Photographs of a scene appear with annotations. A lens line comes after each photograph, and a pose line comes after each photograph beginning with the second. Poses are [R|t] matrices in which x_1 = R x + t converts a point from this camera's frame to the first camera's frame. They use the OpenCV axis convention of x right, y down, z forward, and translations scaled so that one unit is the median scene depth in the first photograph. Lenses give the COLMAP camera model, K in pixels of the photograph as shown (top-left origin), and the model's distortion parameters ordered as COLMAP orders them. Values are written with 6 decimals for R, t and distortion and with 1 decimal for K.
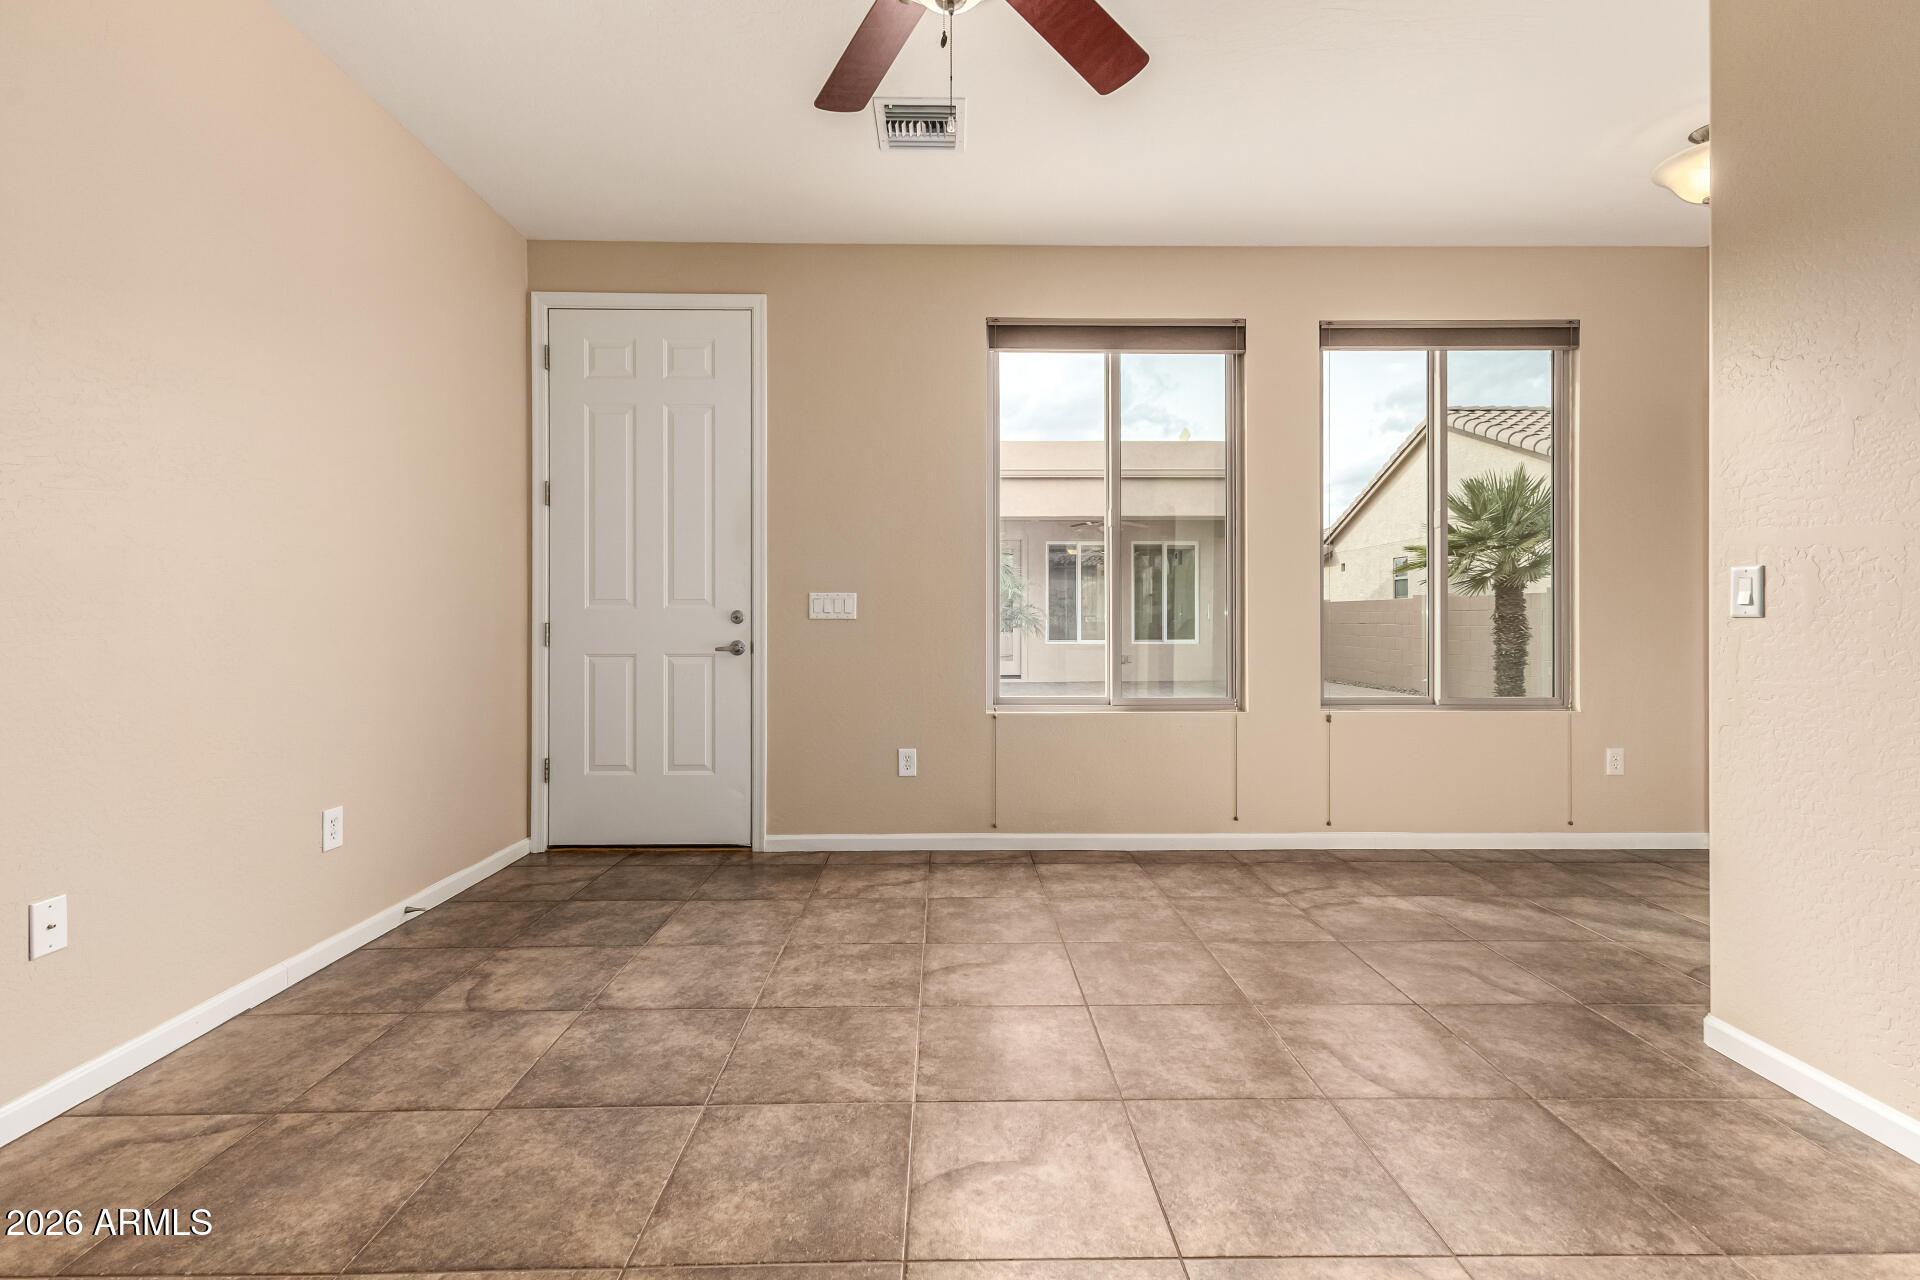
lens RADIAL K [[835.7, 0, 955.0], [0, 835.7, 623.2], [0, 0, 1]] dist [0.008165, 0.000606]
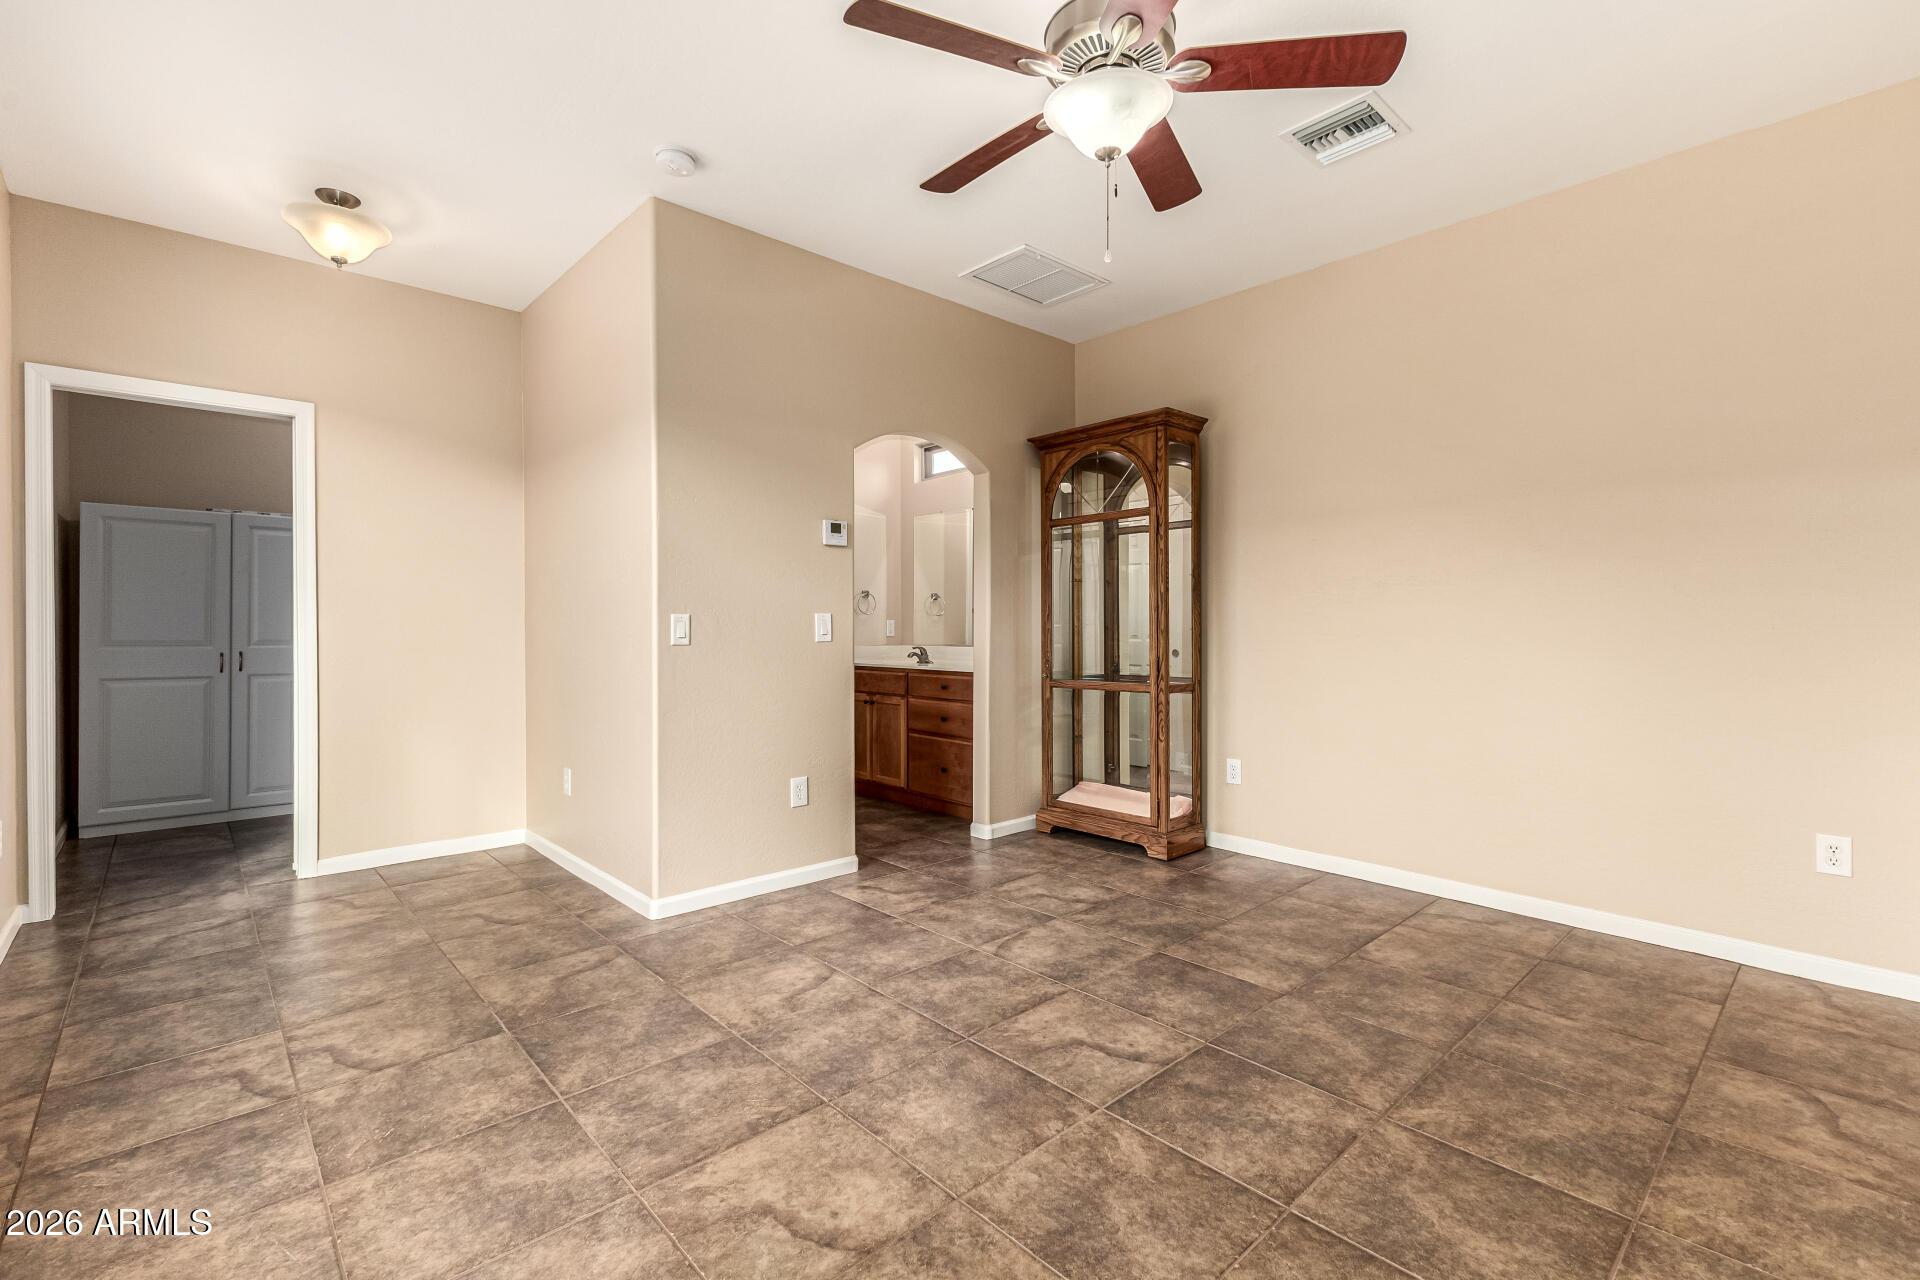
lens RADIAL K [[835.7, 0, 955.3], [0, 835.7, 635.2], [0, 0, 1]] dist [0.008165, 0.000606]
pose [[-0.662117, -0.005466, 0.749381, -0.706549], [0.004321, 0.999929, 0.011111, -0.046682], [-0.749388, 0.010595, -0.662046, 1.793697]]
